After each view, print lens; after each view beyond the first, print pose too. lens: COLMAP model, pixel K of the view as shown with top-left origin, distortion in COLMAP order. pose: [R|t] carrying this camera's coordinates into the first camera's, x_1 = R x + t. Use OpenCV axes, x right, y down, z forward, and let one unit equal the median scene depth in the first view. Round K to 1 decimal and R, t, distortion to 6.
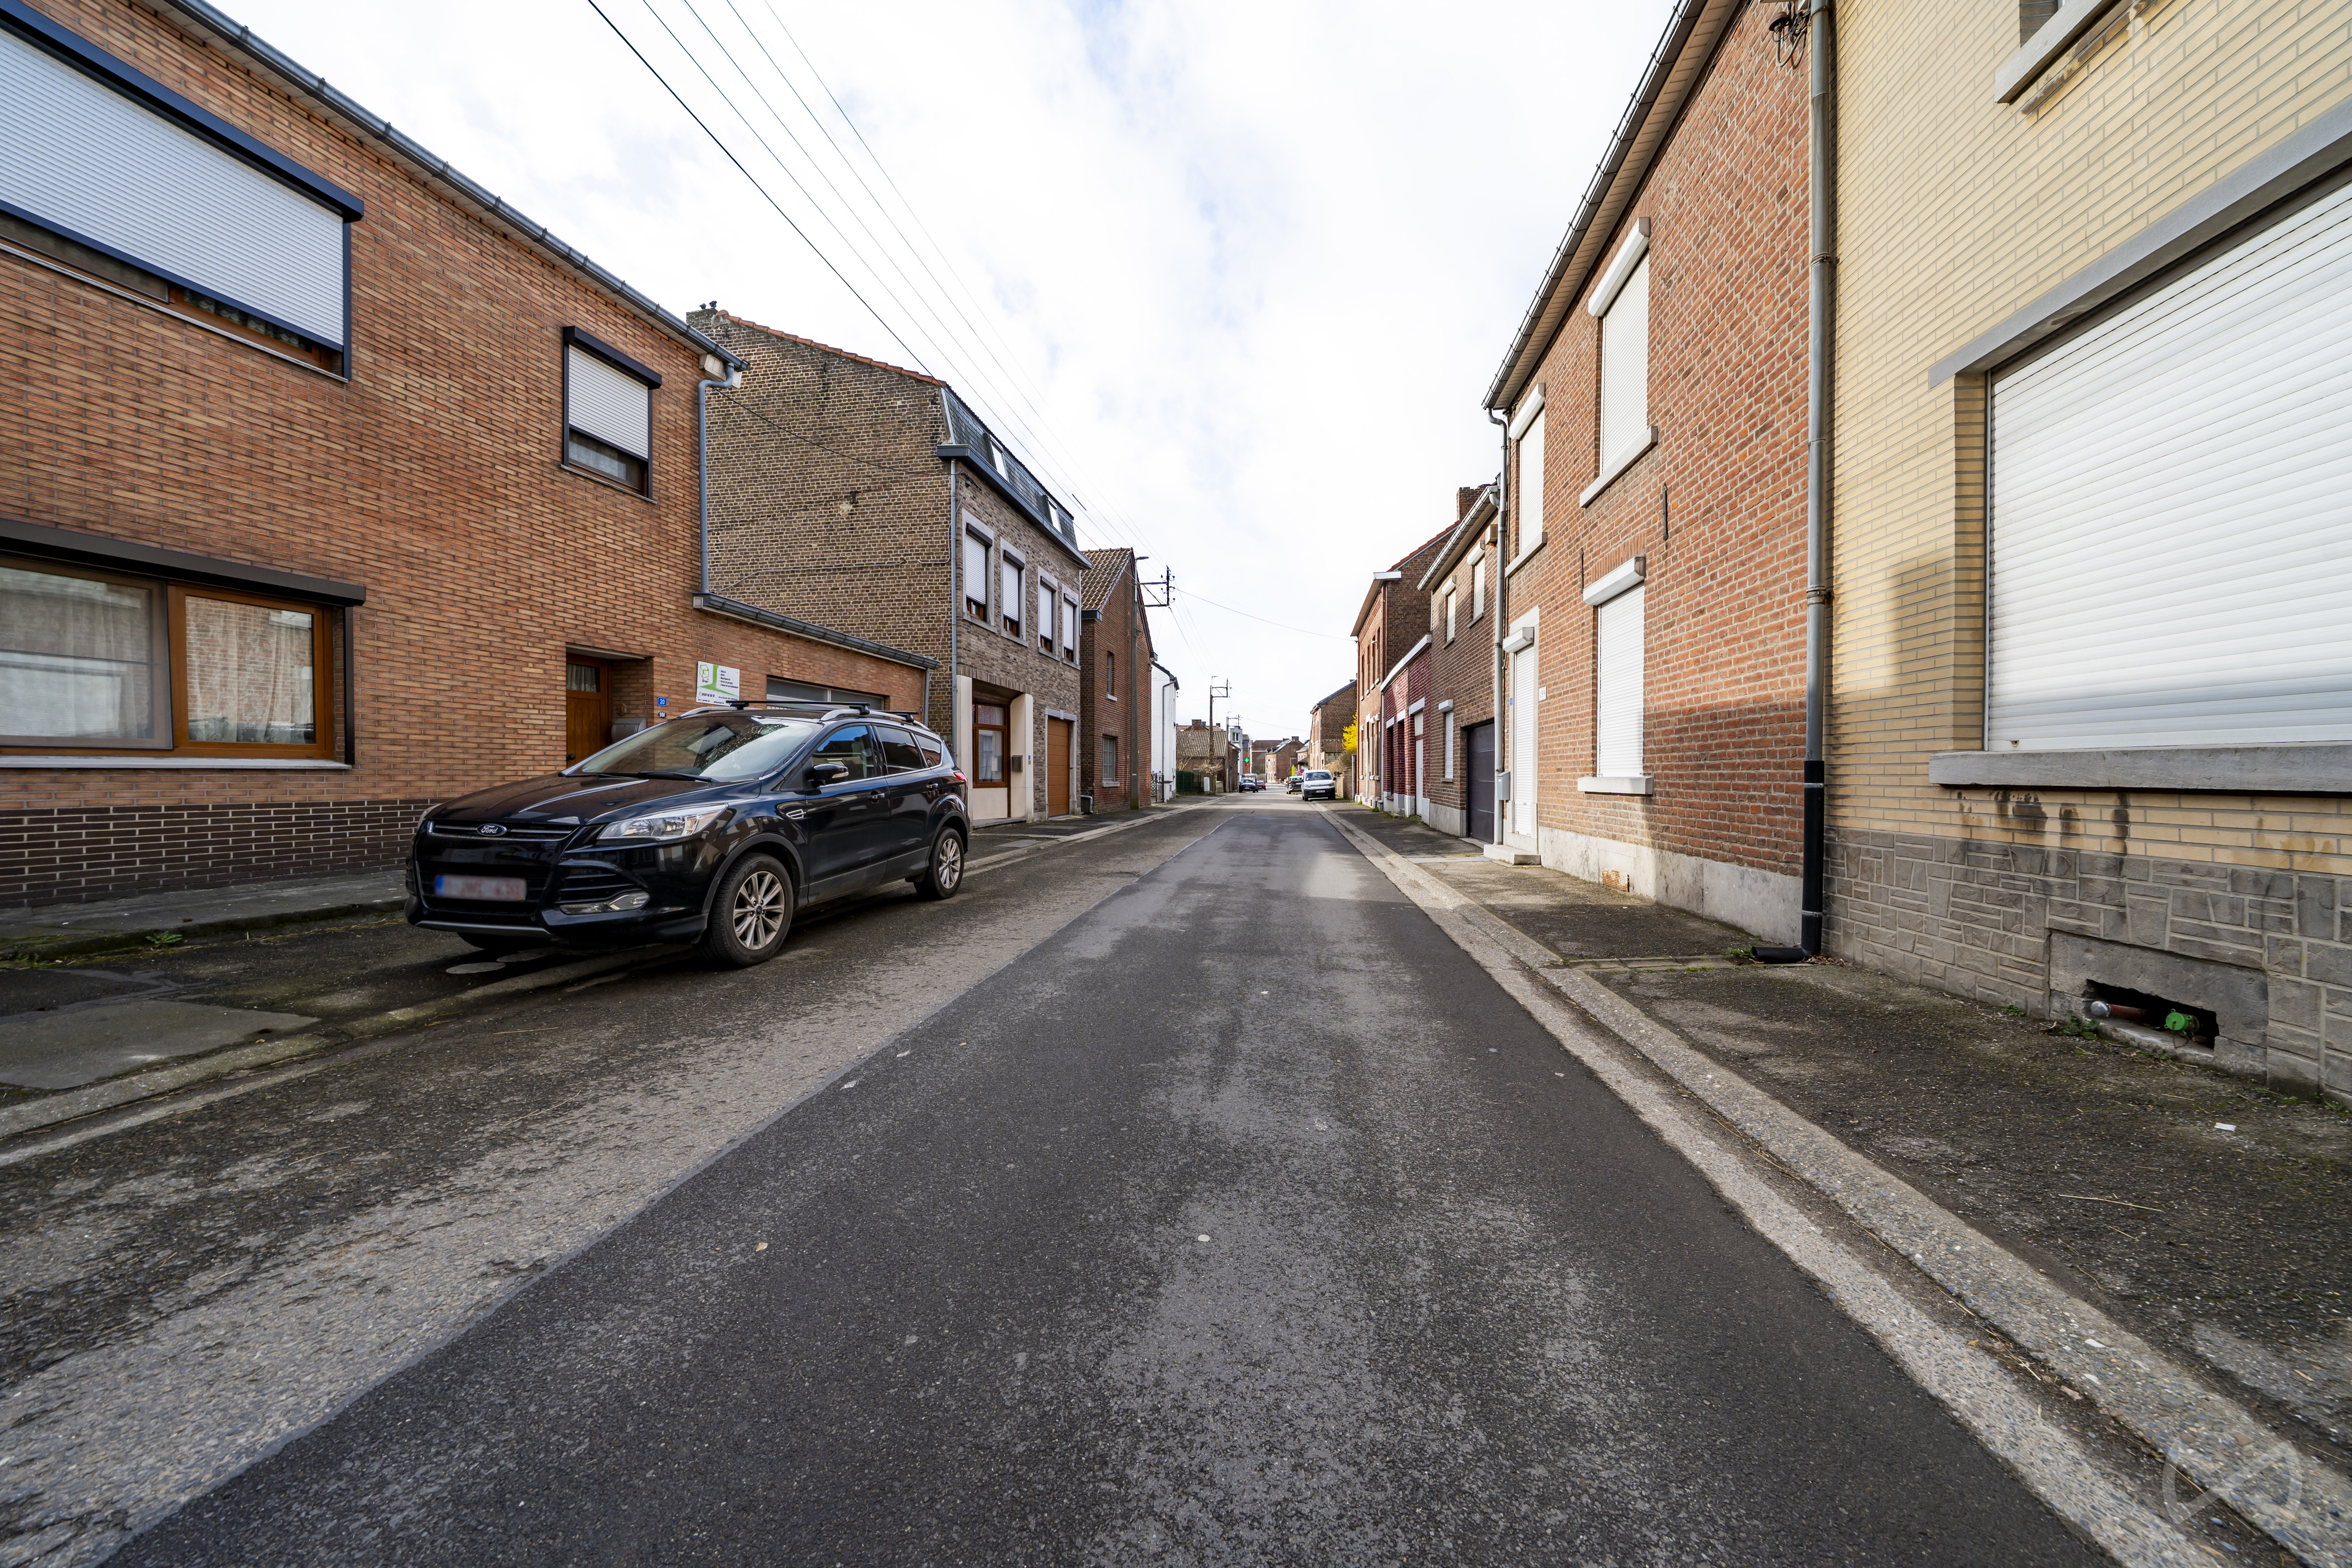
lens RADIAL K [[807.0, 0, 1161.4], [0, 807.0, 782.0], [0, 0, 1]] dist [-0.002369, -0.000973]
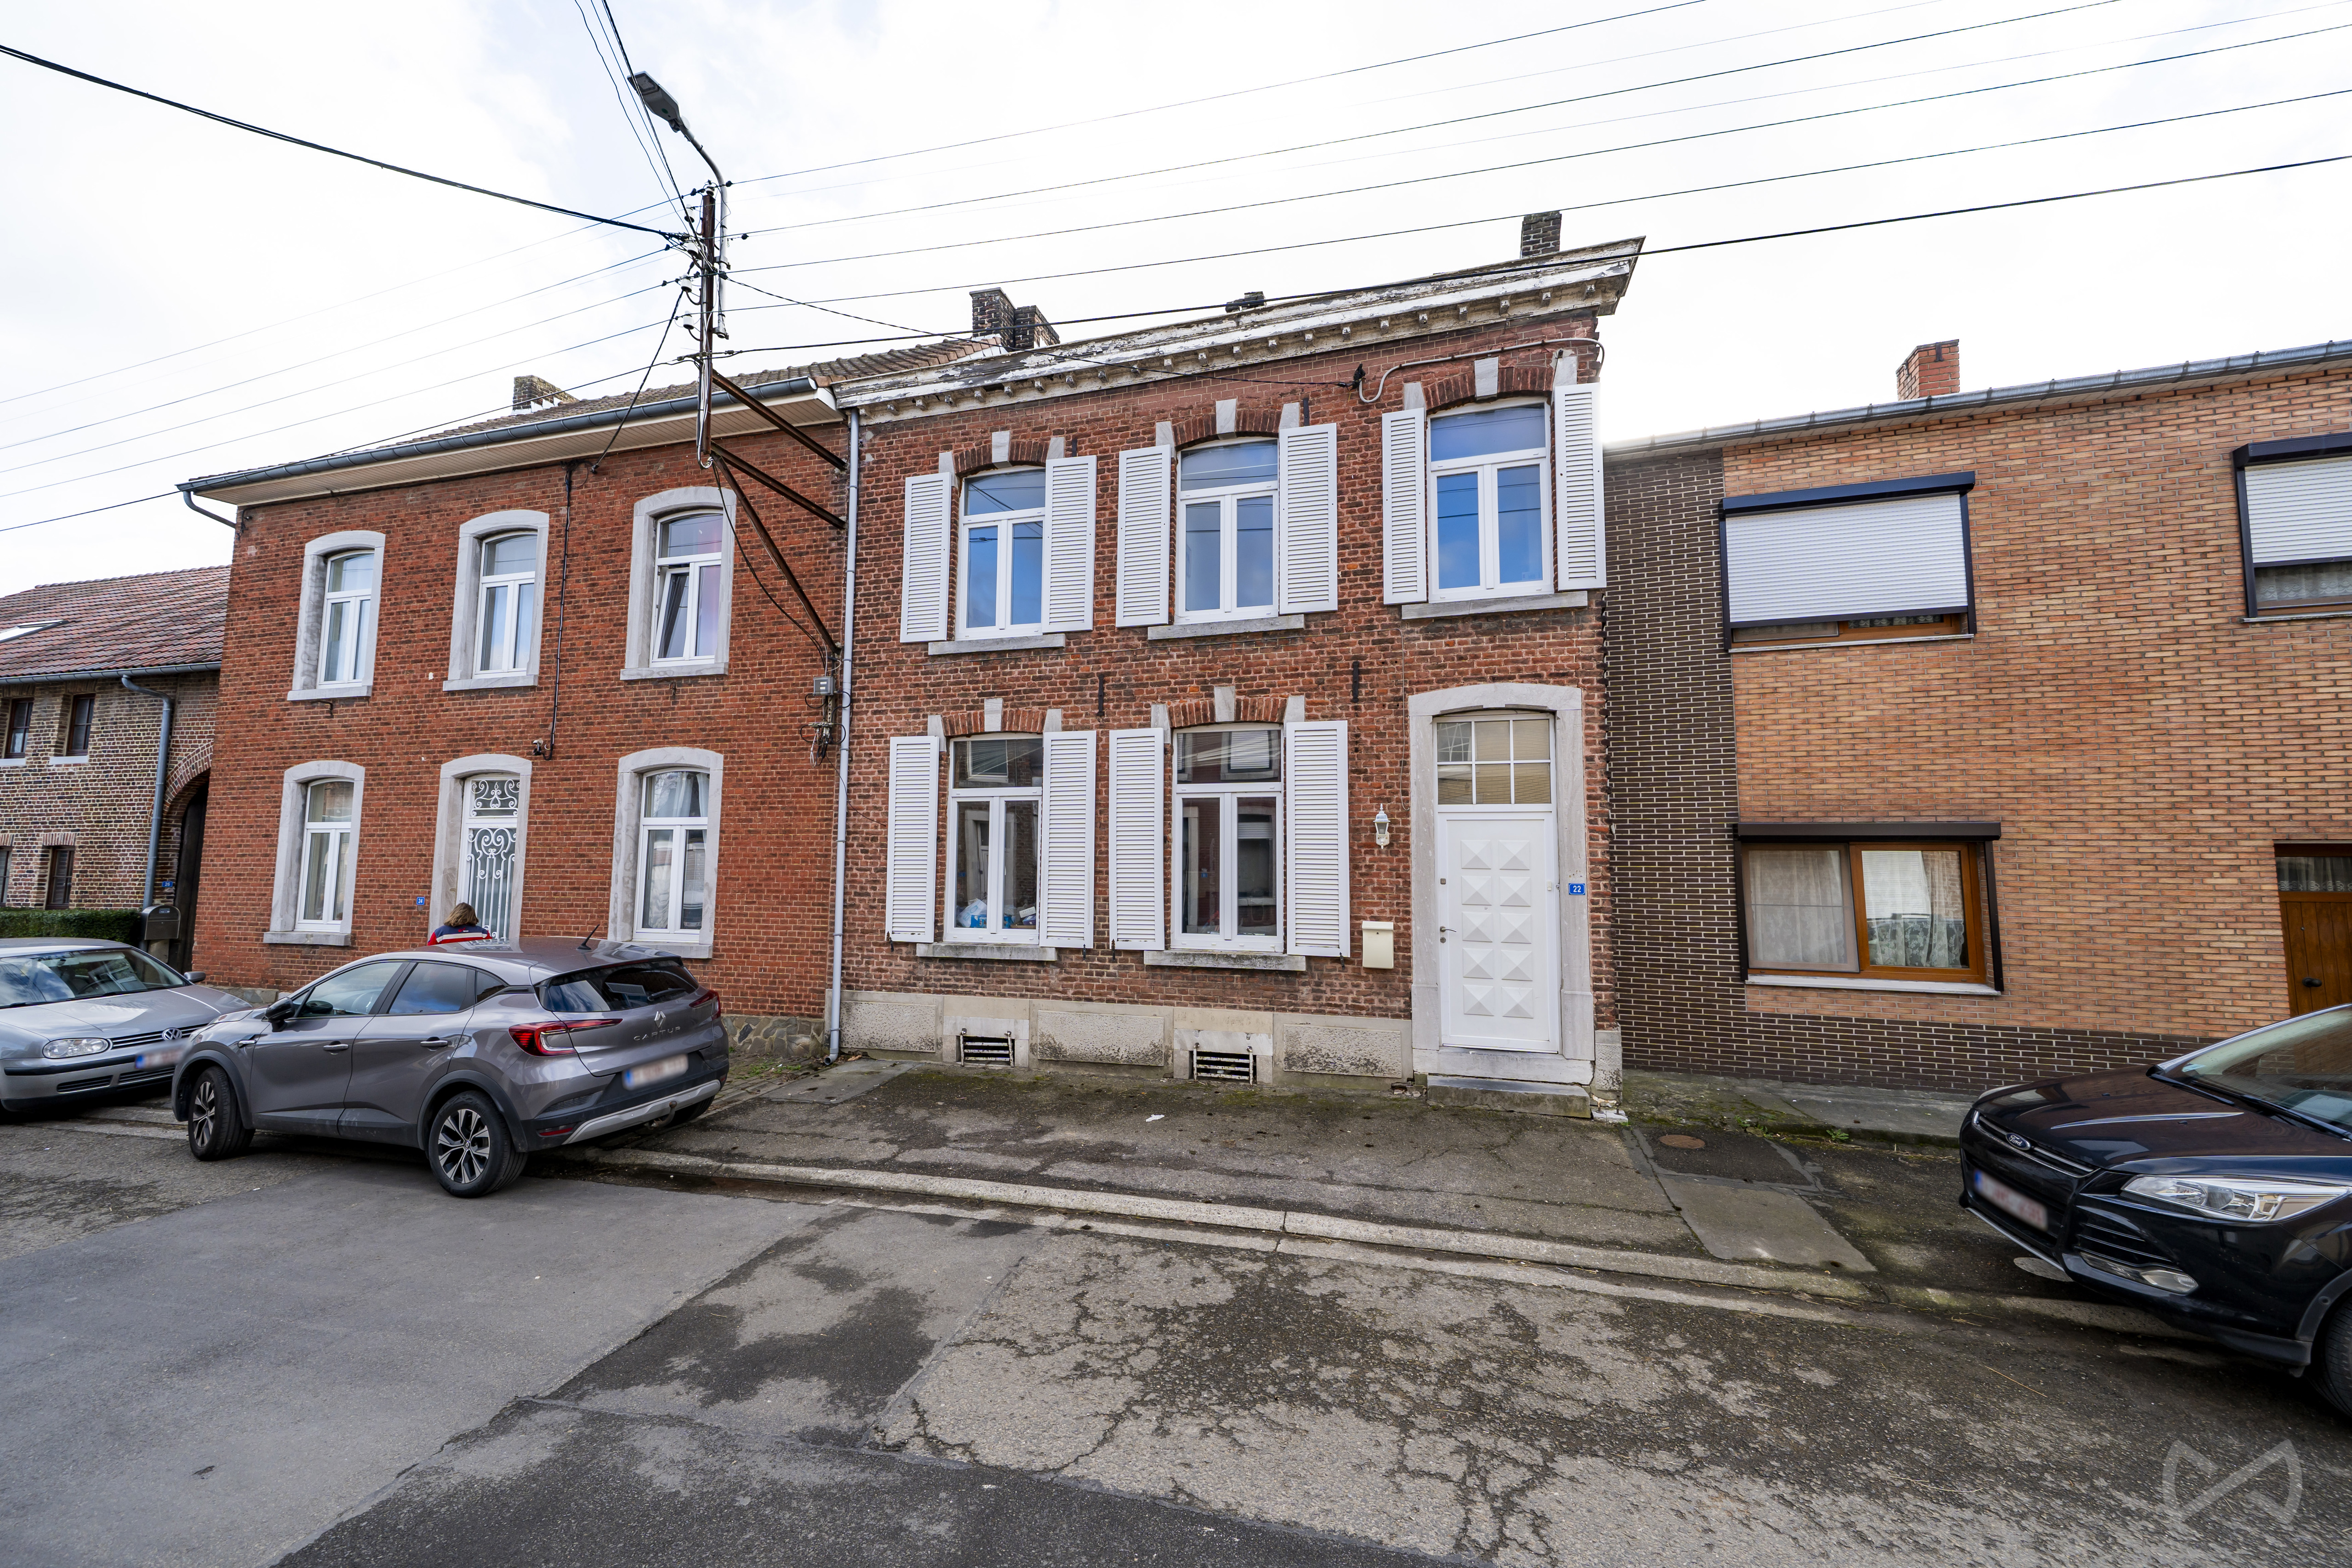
lens RADIAL K [[879.6, 0, 1197.4], [0, 879.6, 762.1], [0, 0, 1]] dist [0.005341, -0.002638]
pose [[-0.085189, -0.096661, -0.991665, 0.266387], [-0.017952, 0.995270, -0.095470, -0.194517], [0.996203, 0.009669, -0.086522, 0.045671]]
